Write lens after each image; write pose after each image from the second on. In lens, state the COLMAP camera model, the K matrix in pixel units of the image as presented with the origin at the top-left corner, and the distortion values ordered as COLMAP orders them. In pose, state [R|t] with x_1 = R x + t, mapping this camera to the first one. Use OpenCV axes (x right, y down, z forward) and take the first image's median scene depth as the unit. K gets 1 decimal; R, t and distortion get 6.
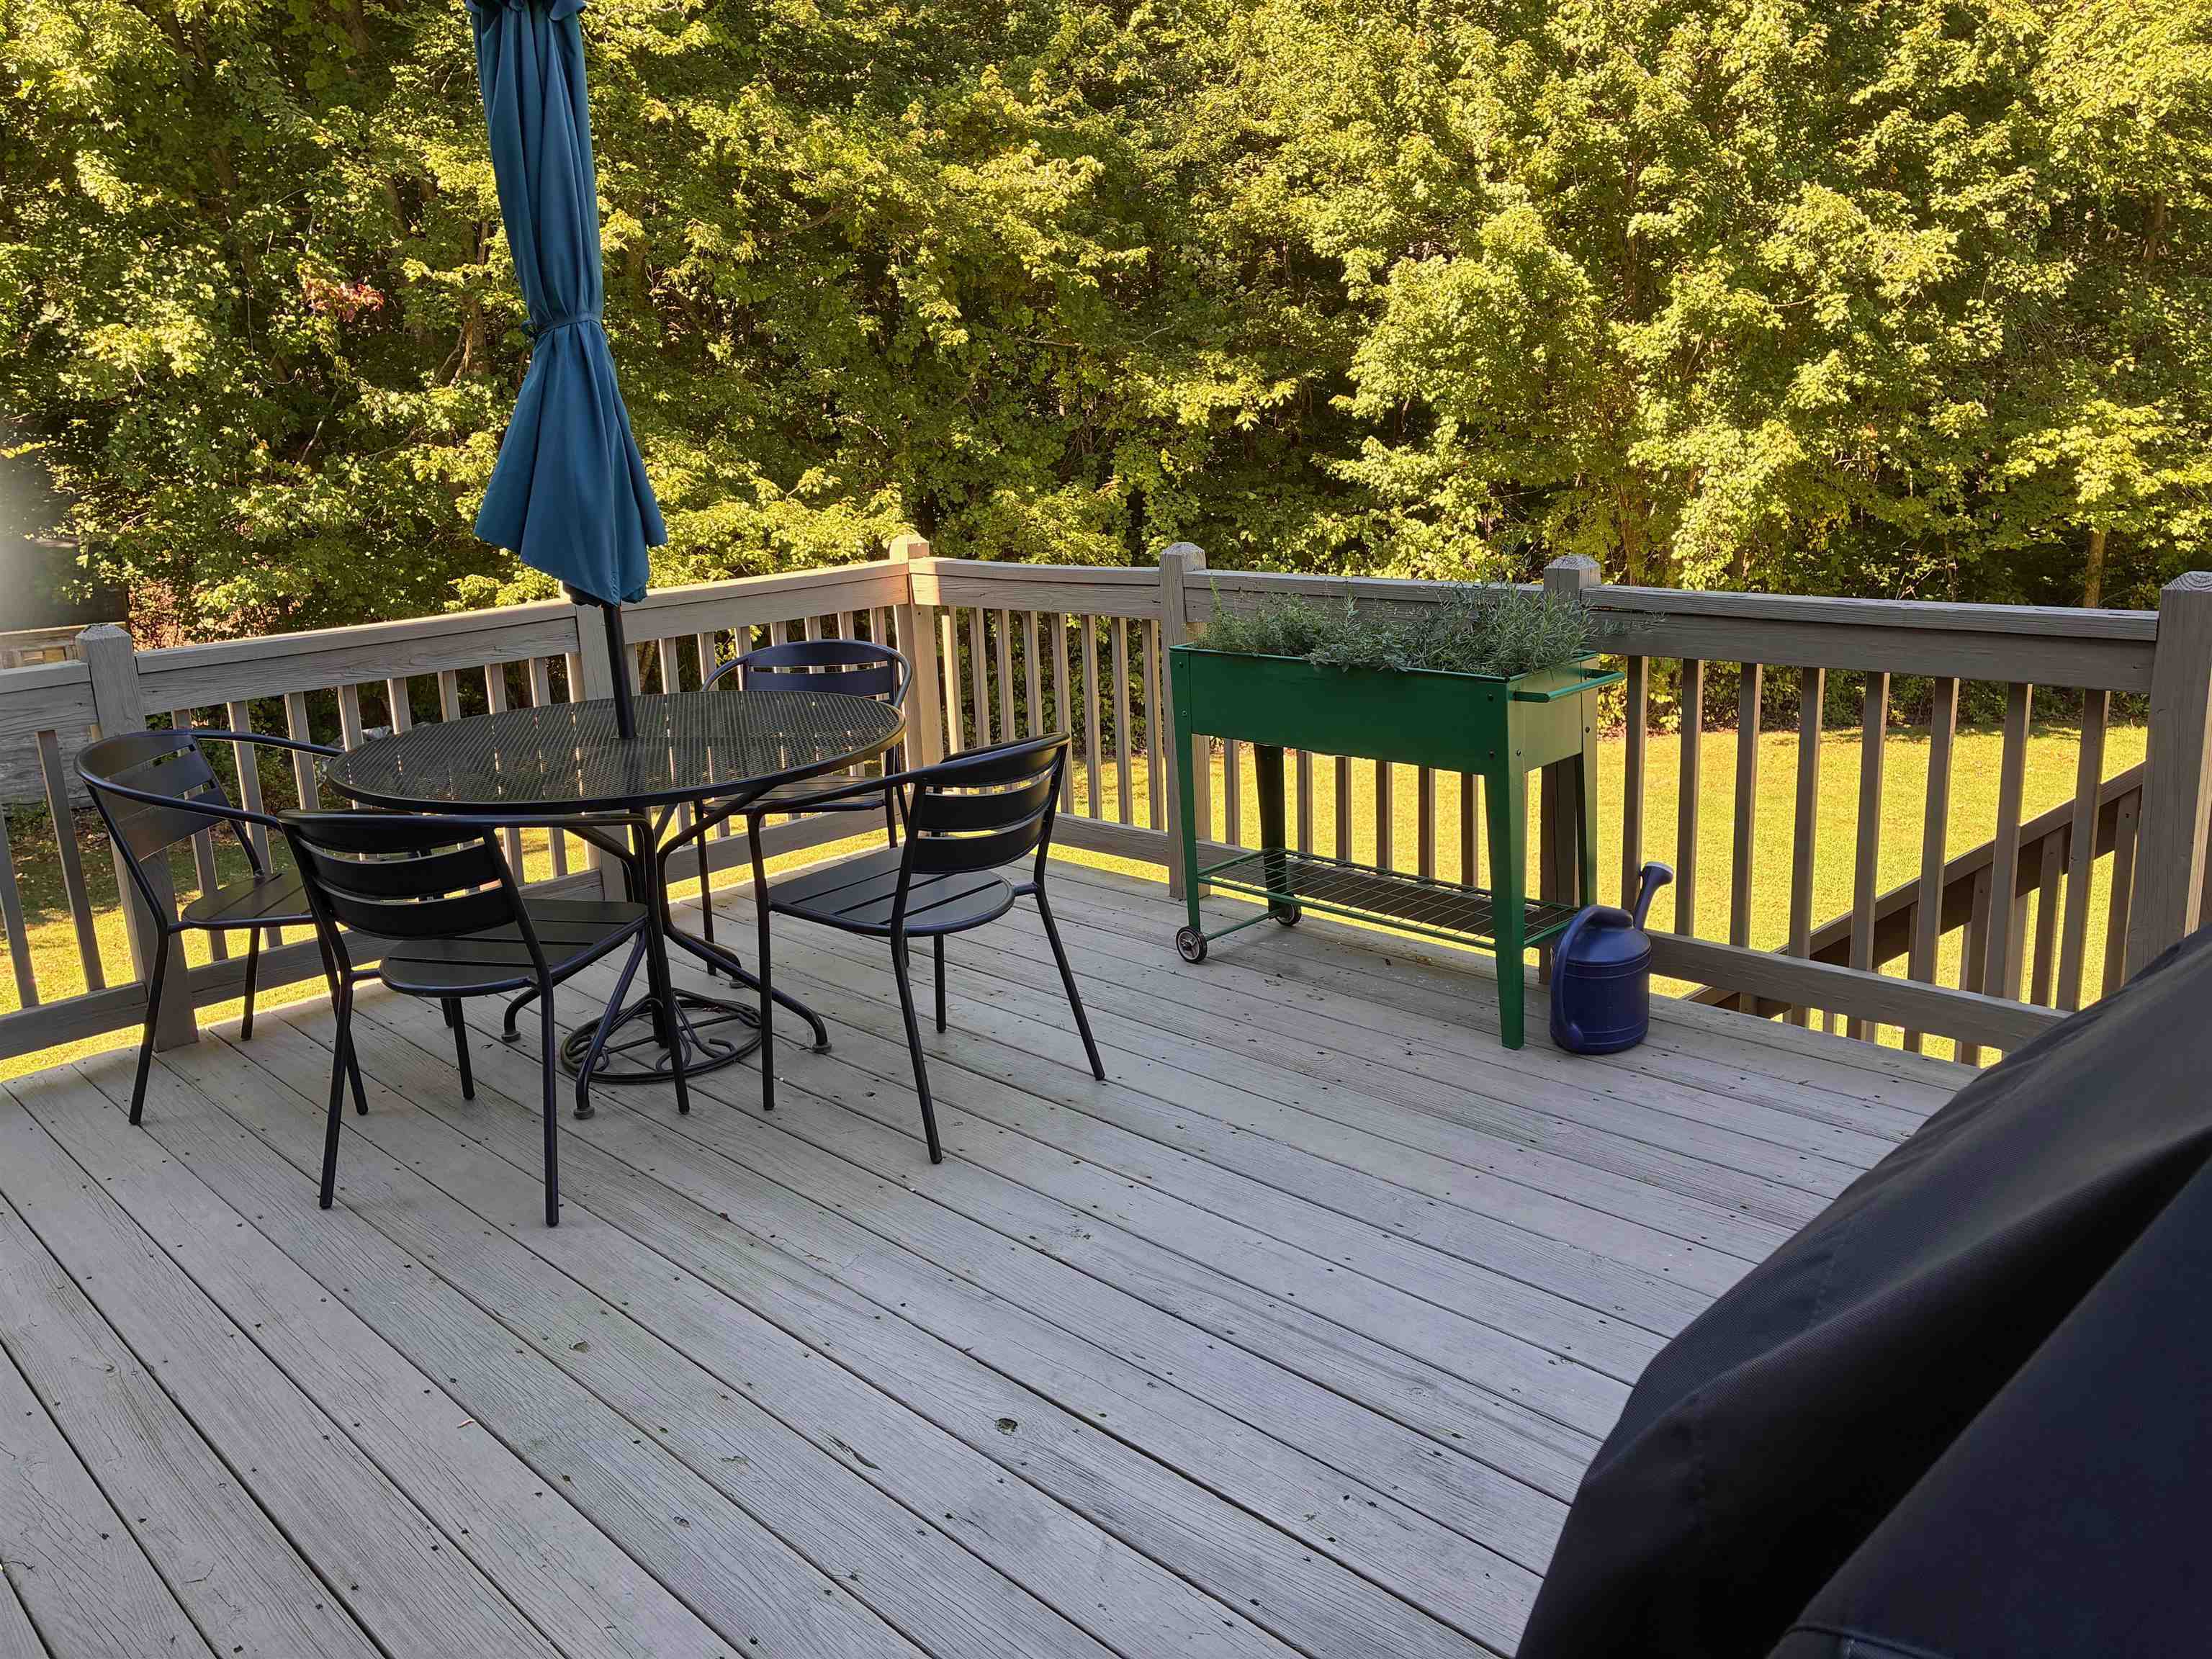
lens RADIAL K [[1675.6, 0, 1106.5], [0, 1675.6, 818.0], [0, 0, 1]] dist [0.050033, -0.058233]
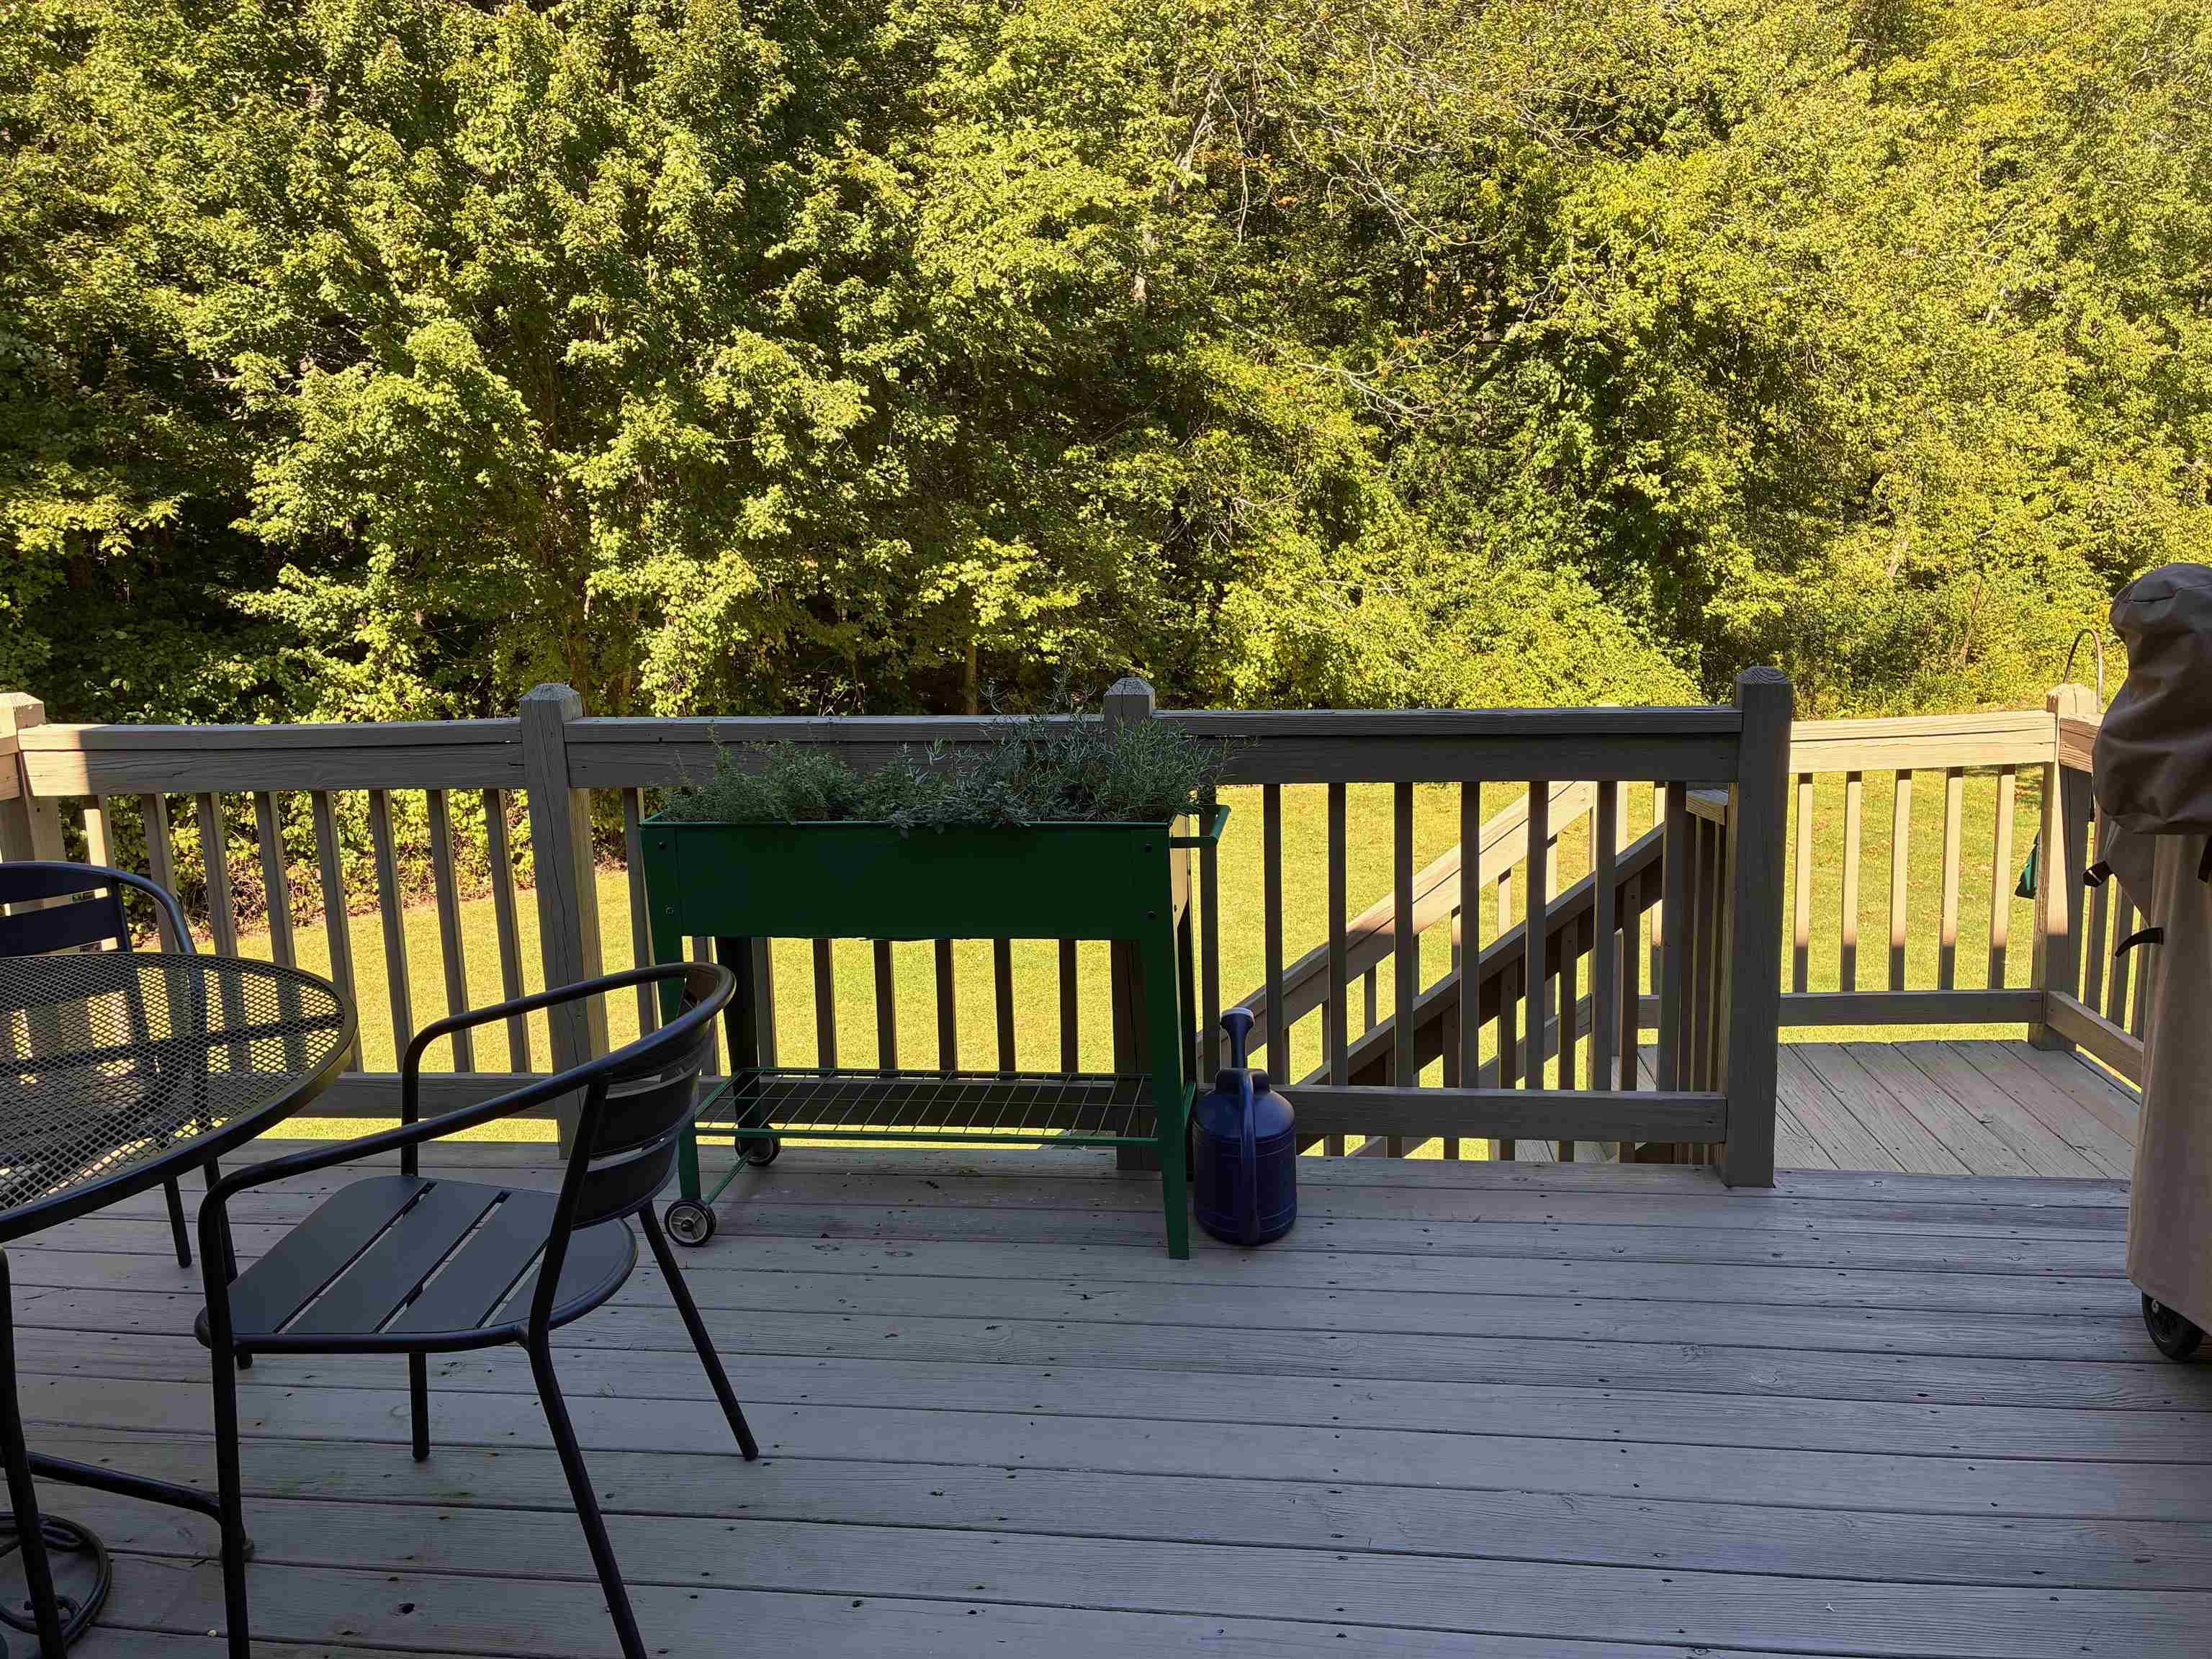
lens RADIAL K [[1683.3, 0, 1112.3], [0, 1683.3, 803.5], [0, 0, 1]] dist [0.035529, -0.015485]
pose [[0.784702, -0.086509, 0.613807, -0.062856], [0.138969, 0.989560, -0.038194, -0.013415], [-0.604095, 0.115271, 0.788532, 0.072661]]
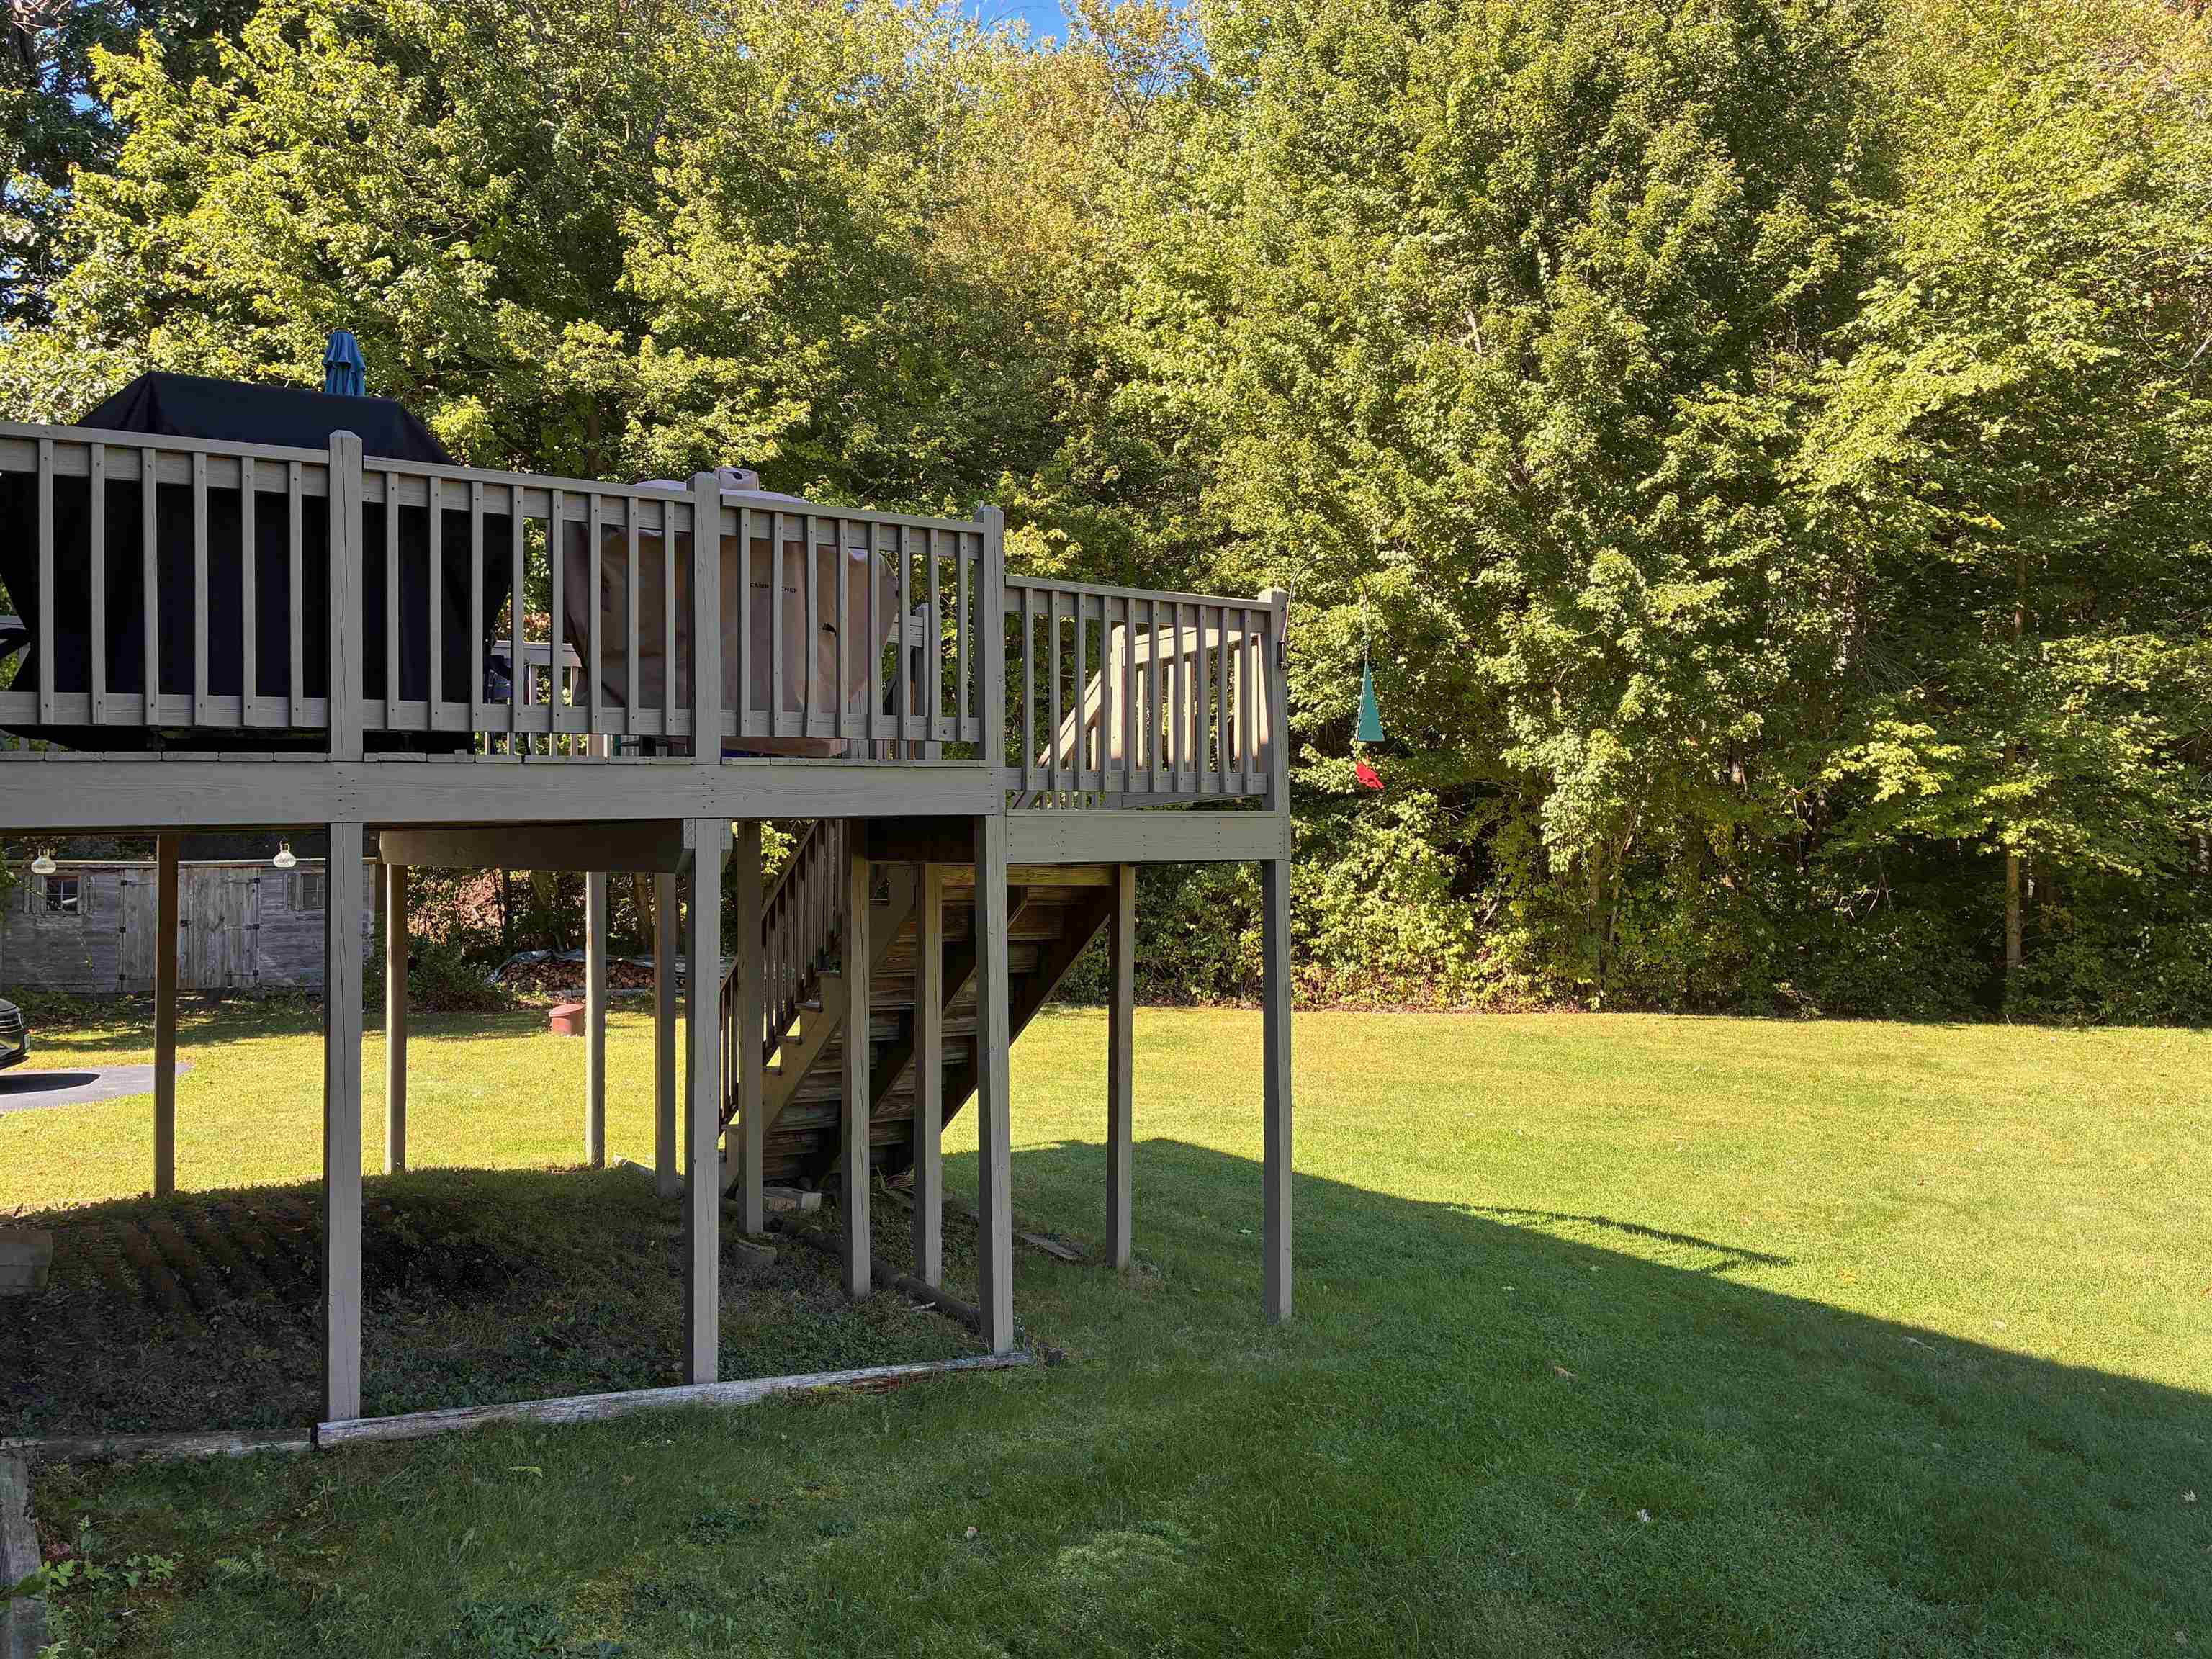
lens RADIAL K [[1717.4, 0, 1106.0], [0, 1717.4, 829.5], [0, 0, 1]] dist [0.007222, -0.004231]
pose [[0.984131, 0.026592, -0.175441, 0.261234], [-0.068568, 0.968899, -0.237768, 0.161098], [0.163662, 0.246024, 0.955346, -0.245875]]
